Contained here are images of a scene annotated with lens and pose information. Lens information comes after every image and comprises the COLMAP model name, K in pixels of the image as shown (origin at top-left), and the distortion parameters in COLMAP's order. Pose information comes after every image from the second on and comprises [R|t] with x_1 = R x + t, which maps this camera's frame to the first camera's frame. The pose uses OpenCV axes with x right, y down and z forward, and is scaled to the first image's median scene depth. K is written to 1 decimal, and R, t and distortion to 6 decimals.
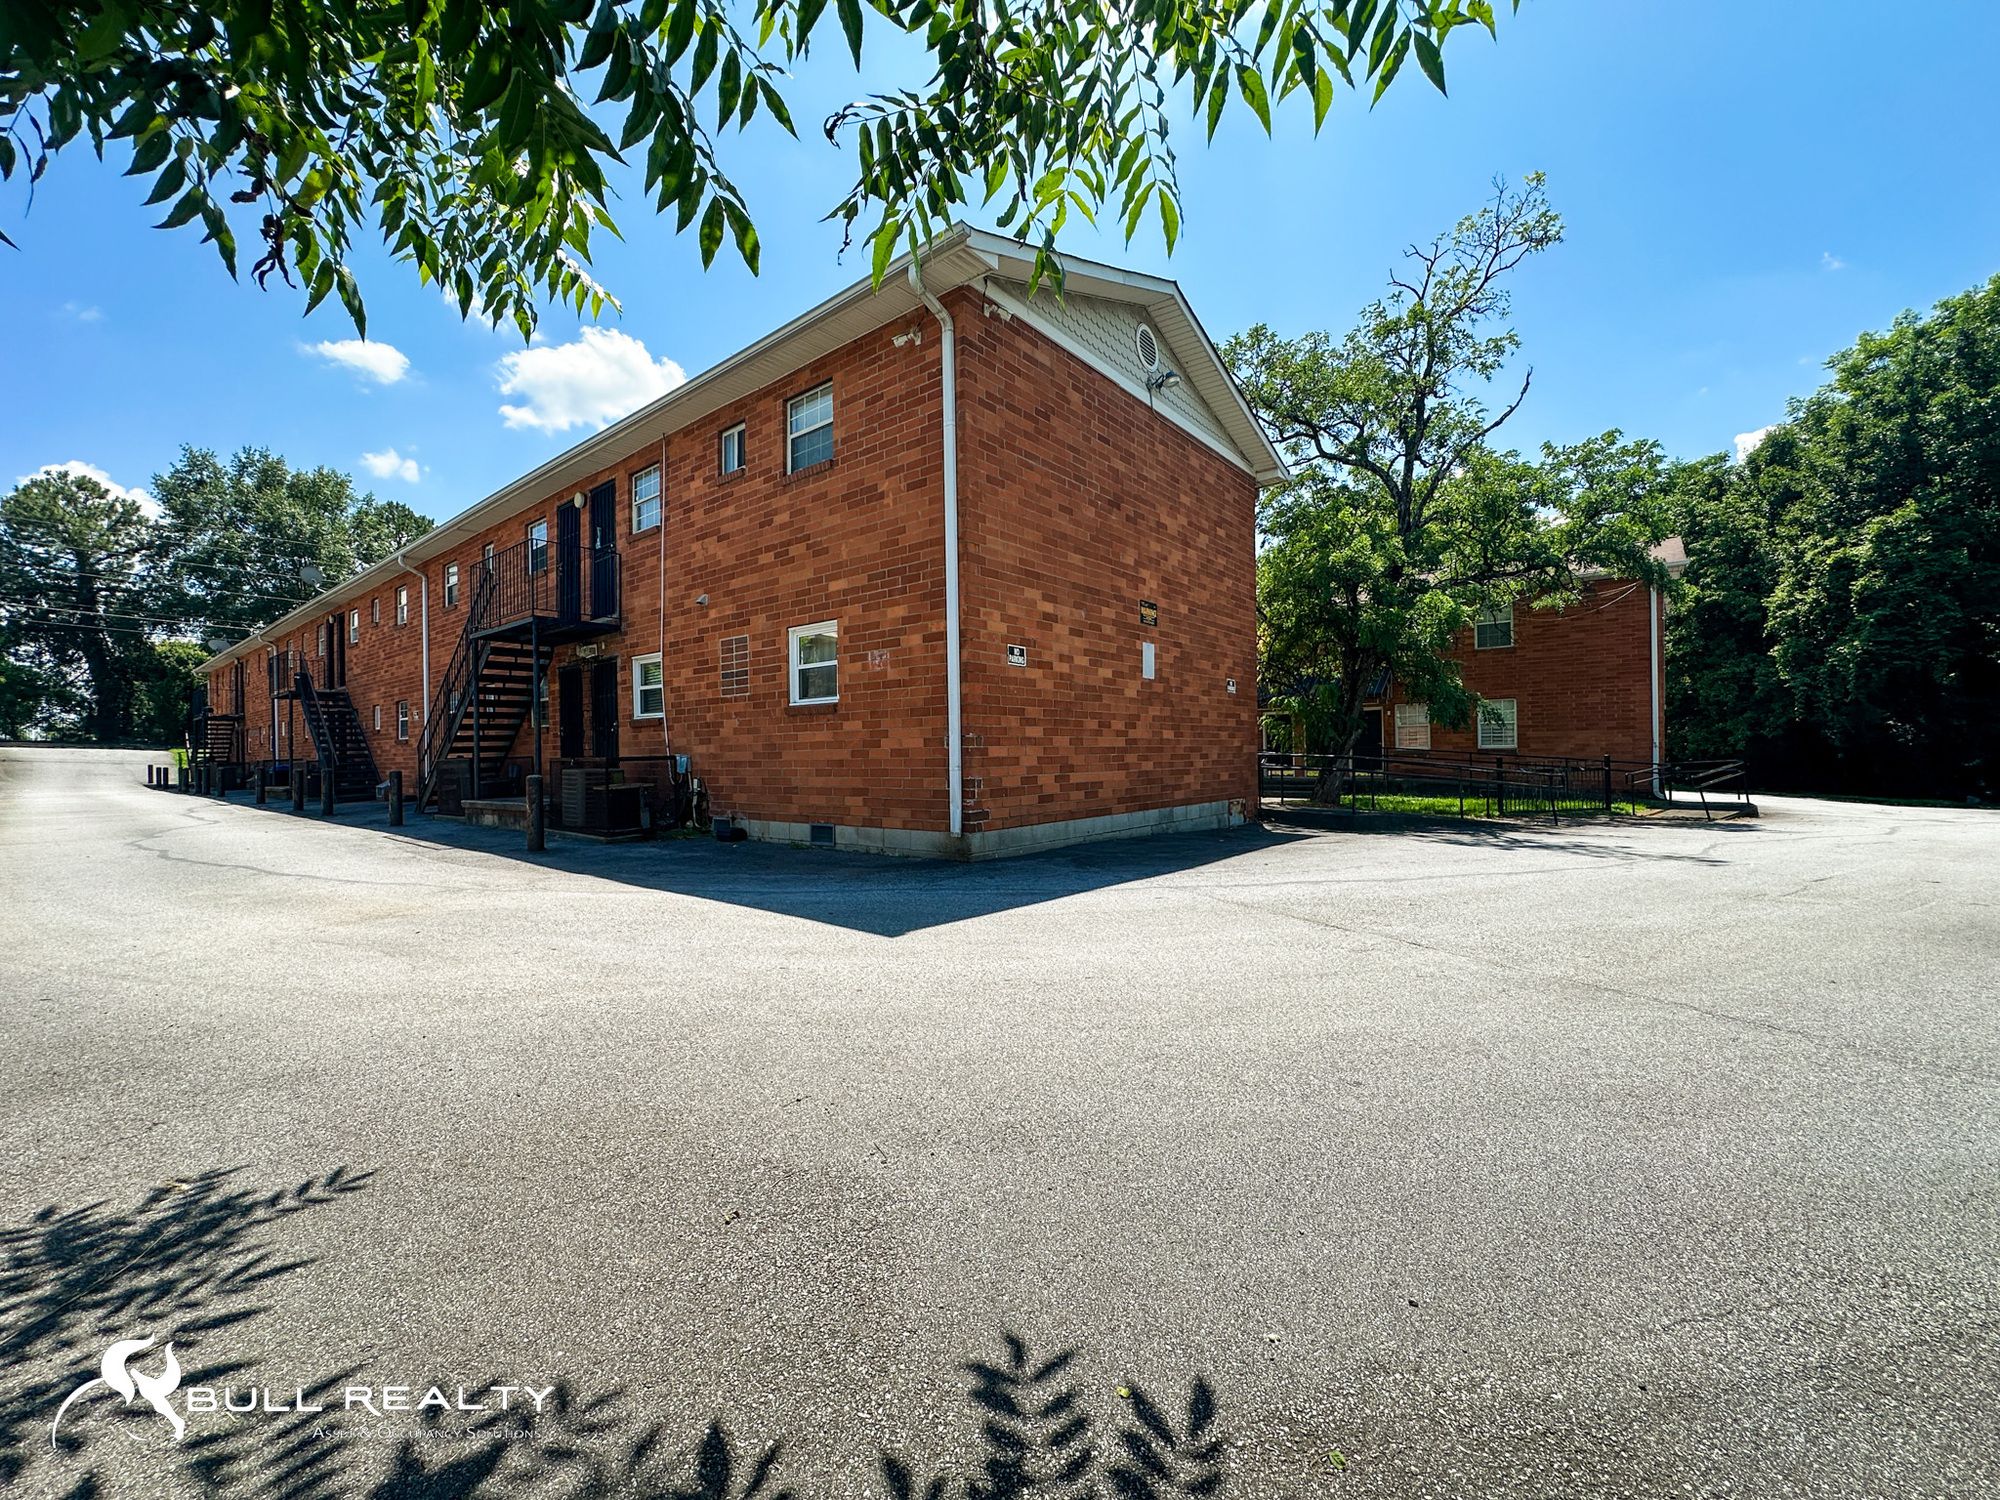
lens RADIAL K [[802.6, 0, 999.4], [0, 802.6, 751.1], [0, 0, 1]] dist [-0.003187, 0.001425]
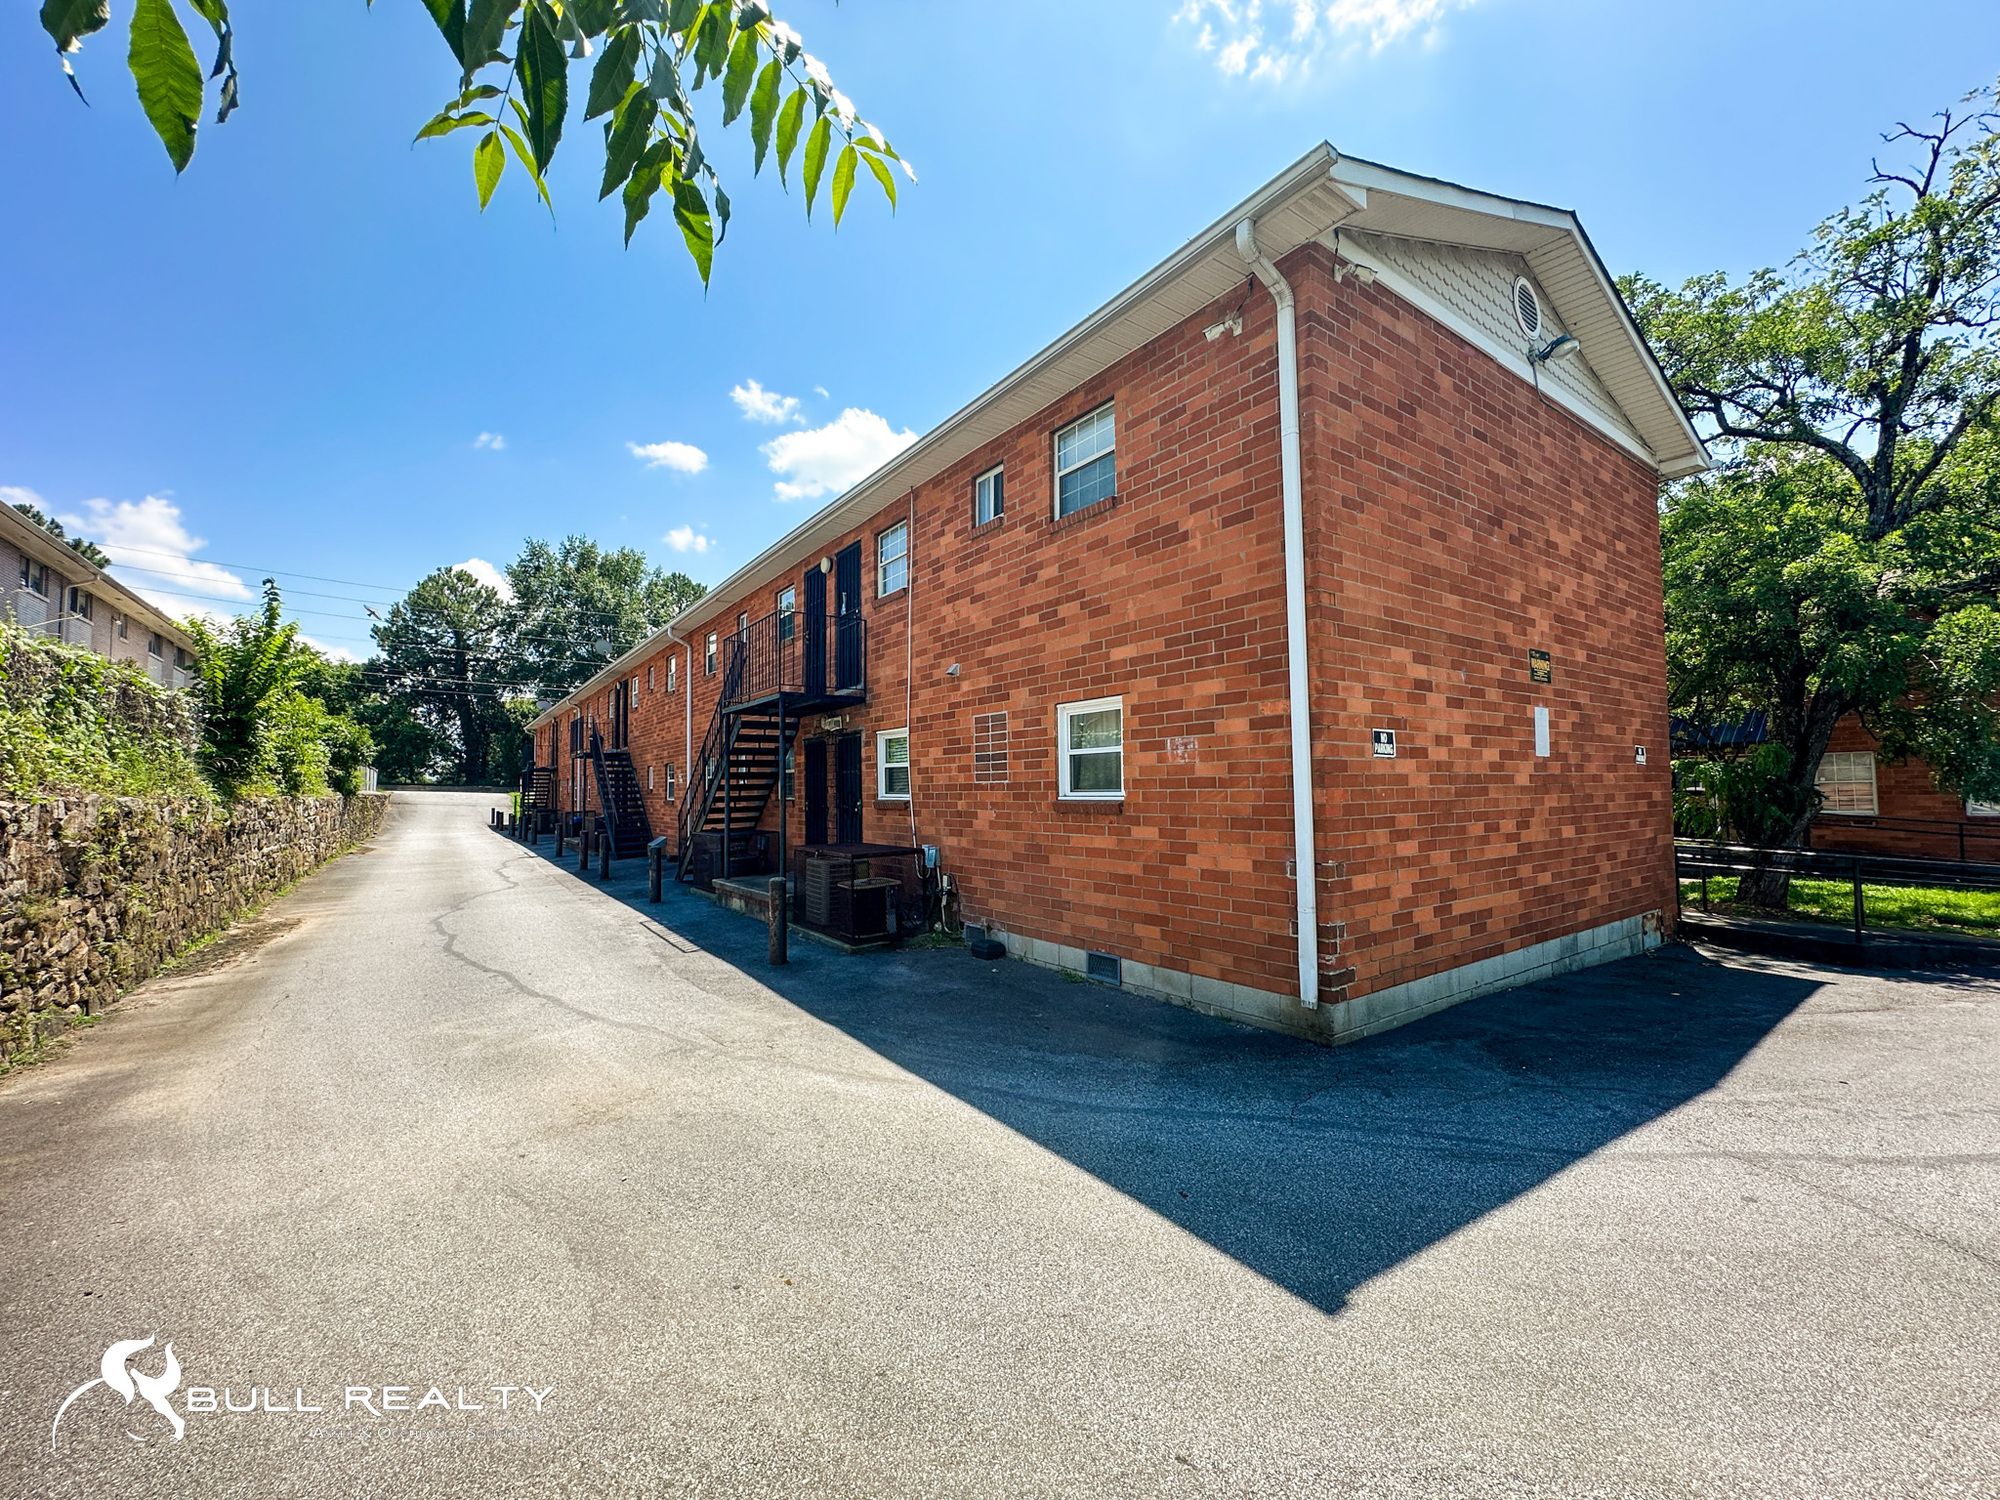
lens RADIAL K [[802.6, 0, 997.8], [0, 802.6, 751.7], [0, 0, 1]] dist [-0.003187, 0.001425]
pose [[0.964707, -0.010329, -0.263123, -0.098957], [-0.000336, 0.999181, -0.040456, -0.067381], [0.263326, 0.039117, 0.963914, 0.182615]]
